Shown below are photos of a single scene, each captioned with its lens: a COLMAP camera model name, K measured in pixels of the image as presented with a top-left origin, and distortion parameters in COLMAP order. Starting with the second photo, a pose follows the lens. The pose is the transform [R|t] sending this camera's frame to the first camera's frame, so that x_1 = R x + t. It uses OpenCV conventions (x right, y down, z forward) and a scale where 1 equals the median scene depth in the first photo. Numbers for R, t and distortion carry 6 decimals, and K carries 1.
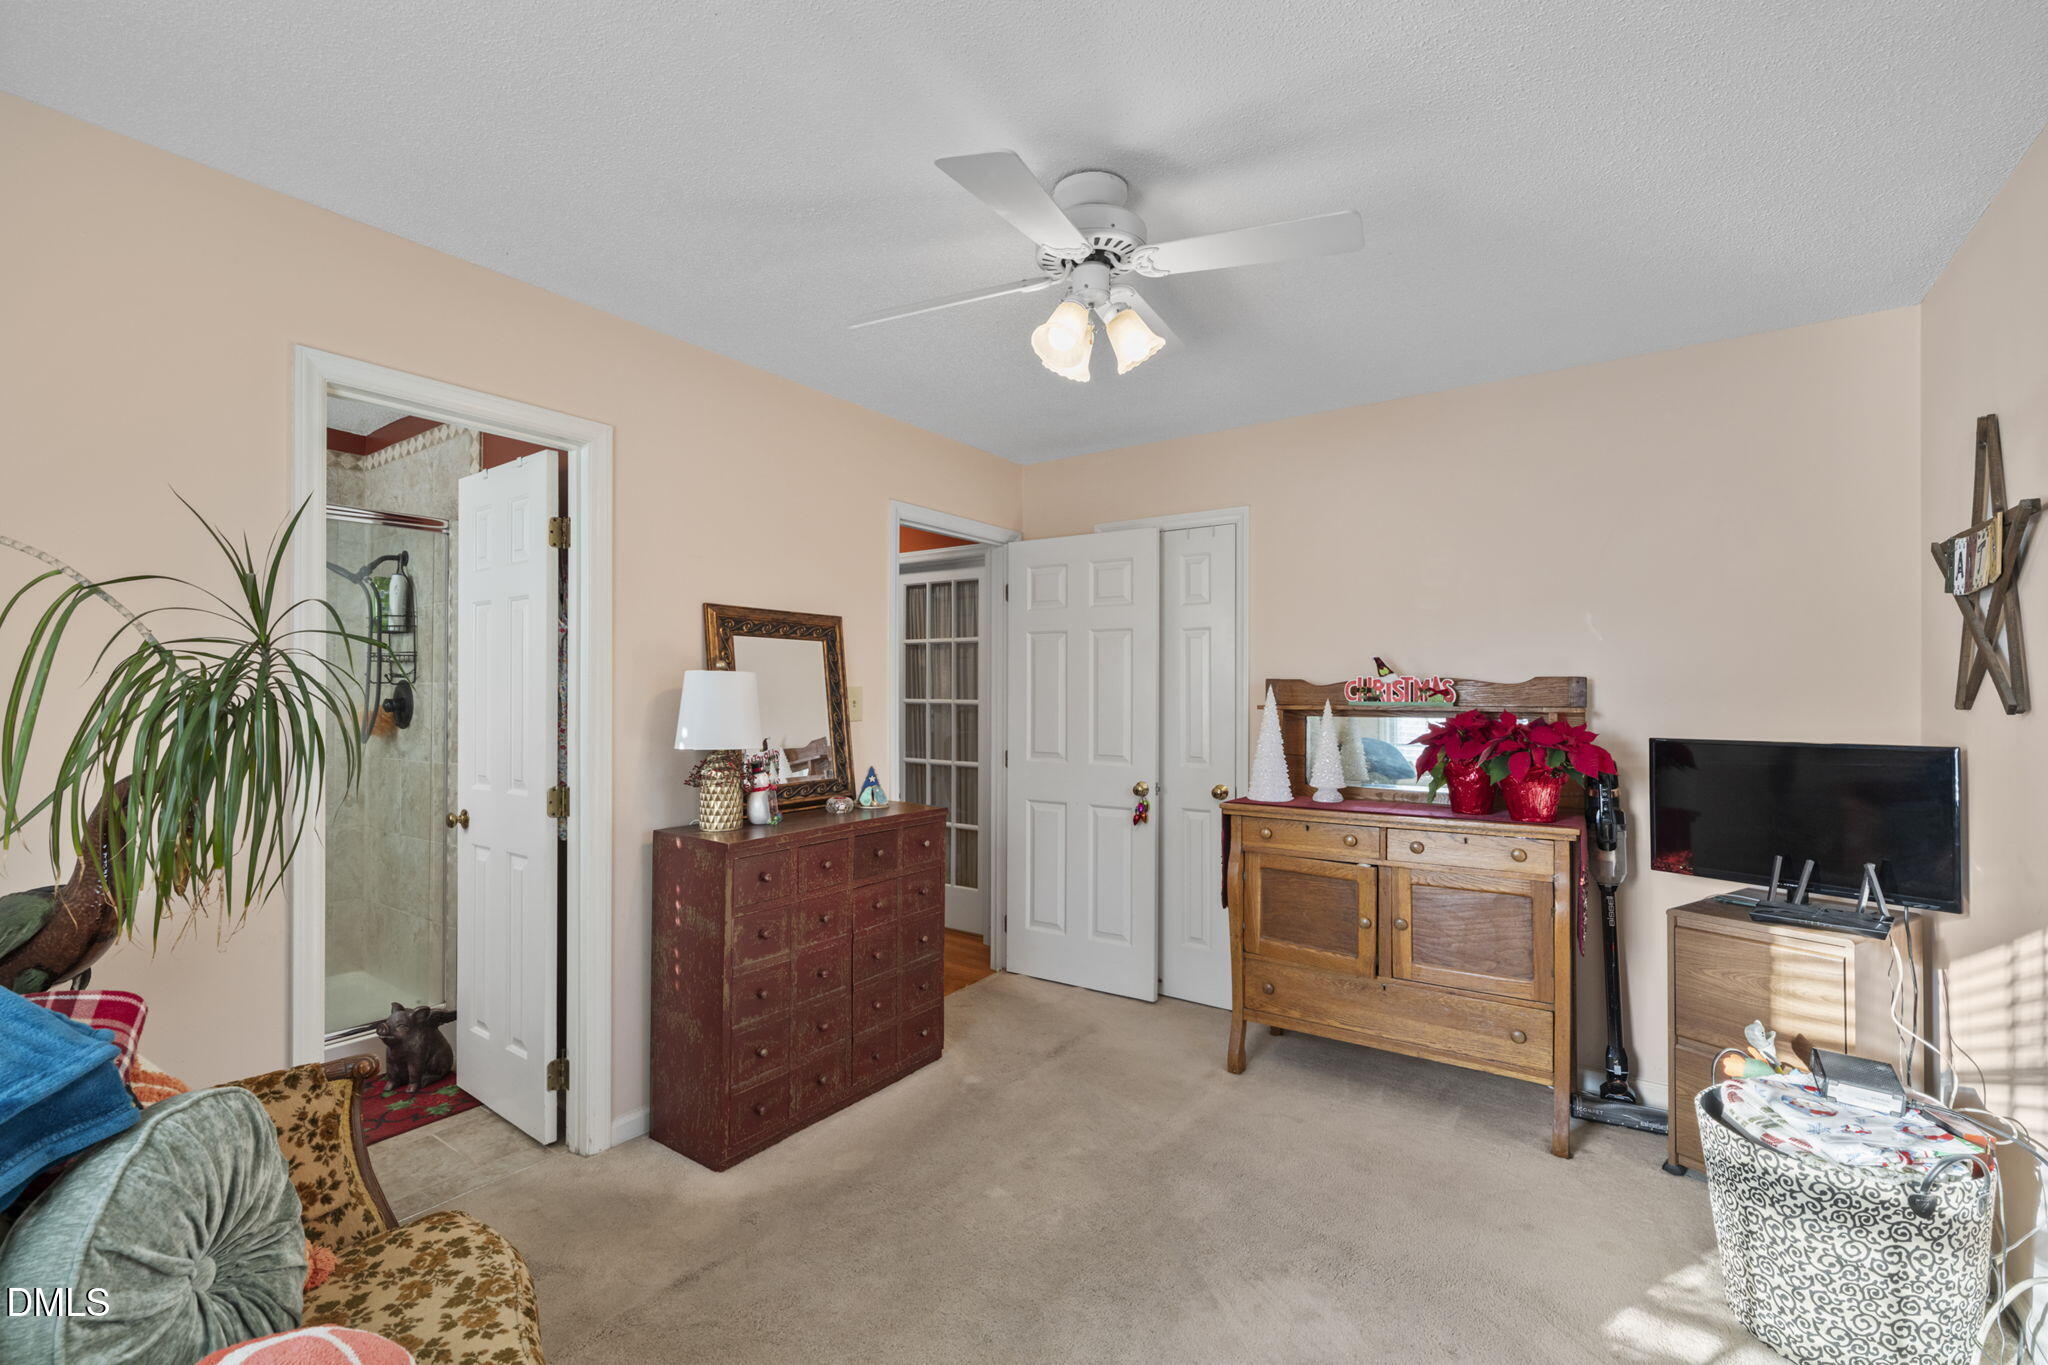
lens RADIAL K [[890.7, 0, 1032.1], [0, 890.7, 681.4], [0, 0, 1]] dist [-0.000061, -0.000099]
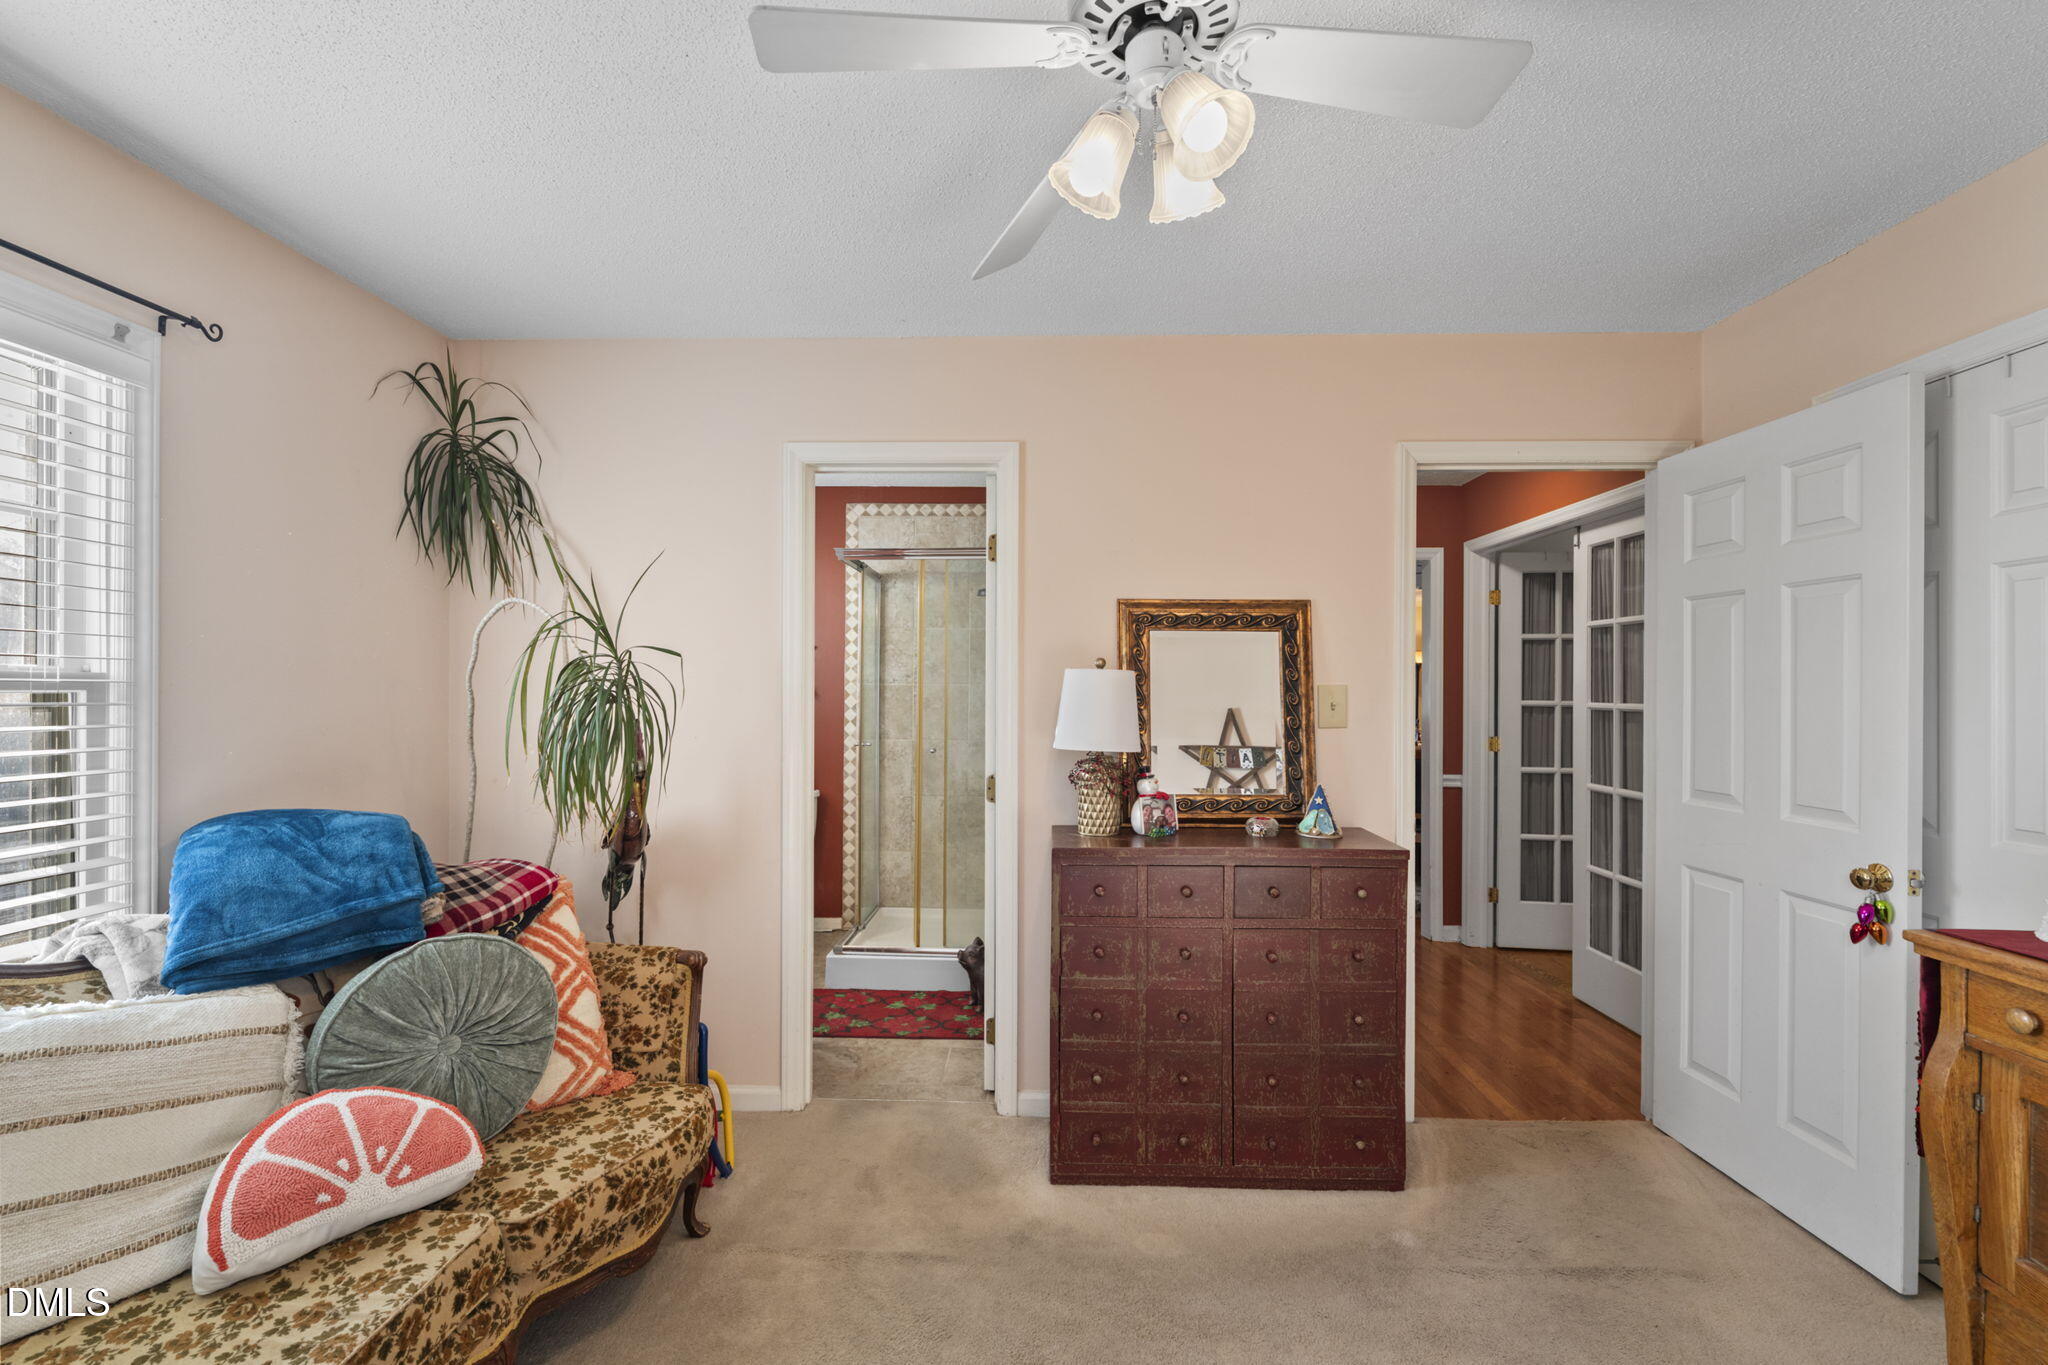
lens RADIAL K [[890.7, 0, 1032.1], [0, 890.7, 681.4], [0, 0, 1]] dist [-0.000061, -0.000099]
pose [[0.539045, -0.007706, -0.842242, 0.388242], [0.006838, 0.999965, -0.004772, 0.005252], [0.842249, -0.003187, 0.539079, 0.385220]]
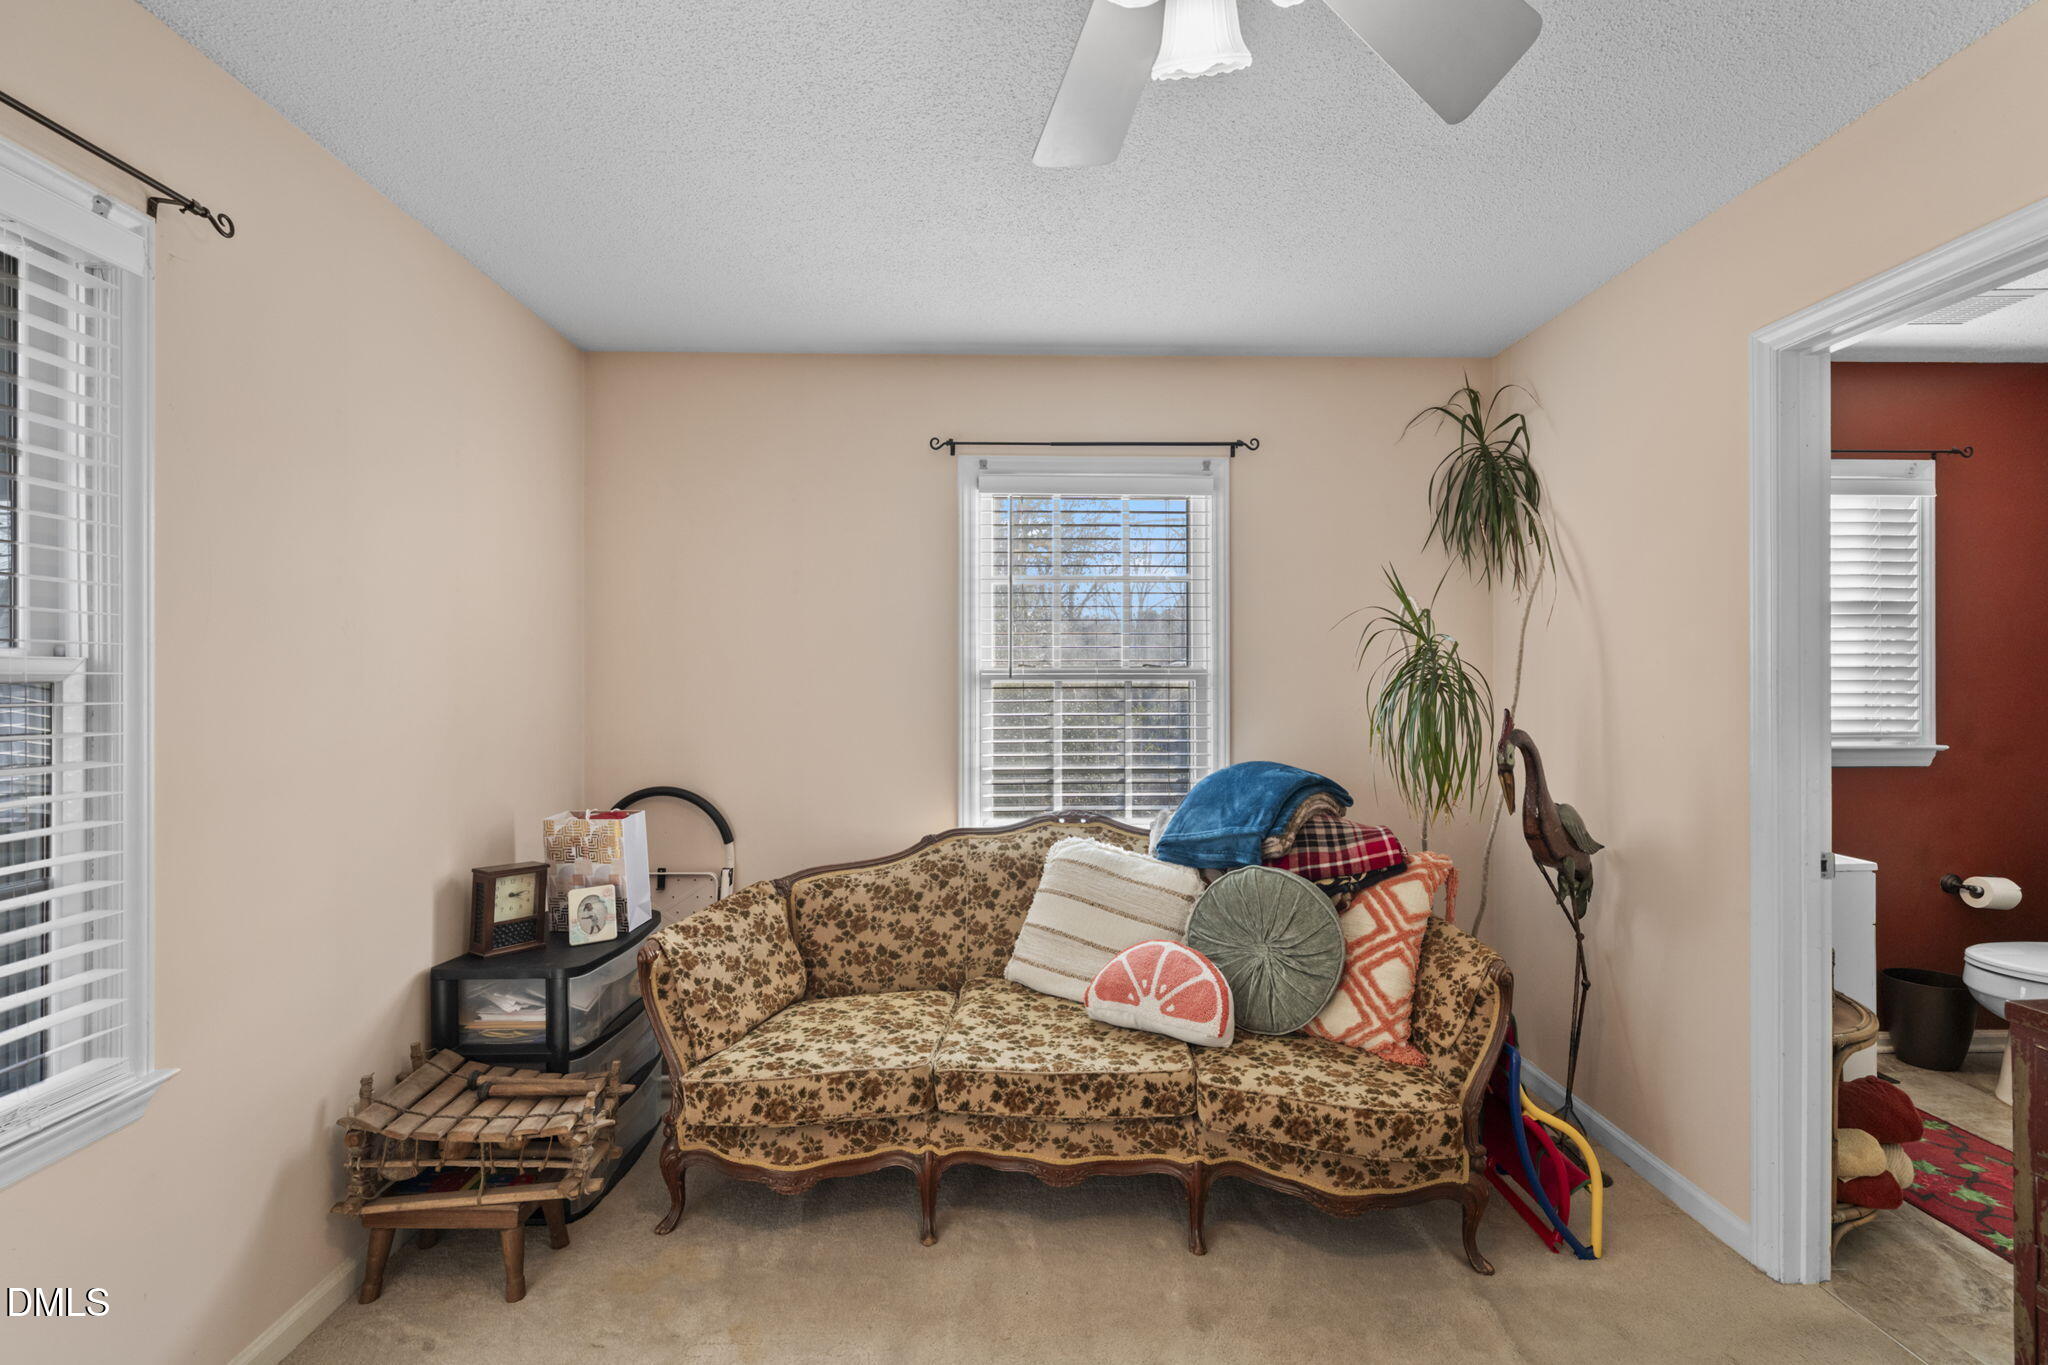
lens RADIAL K [[890.7, 0, 1032.1], [0, 890.7, 681.4], [0, 0, 1]] dist [-0.000061, -0.000099]
pose [[-0.817068, -0.003718, -0.576529, 0.283627], [0.005015, 0.999896, -0.013555, 0.018651], [0.576519, -0.013967, -0.816964, 0.916200]]
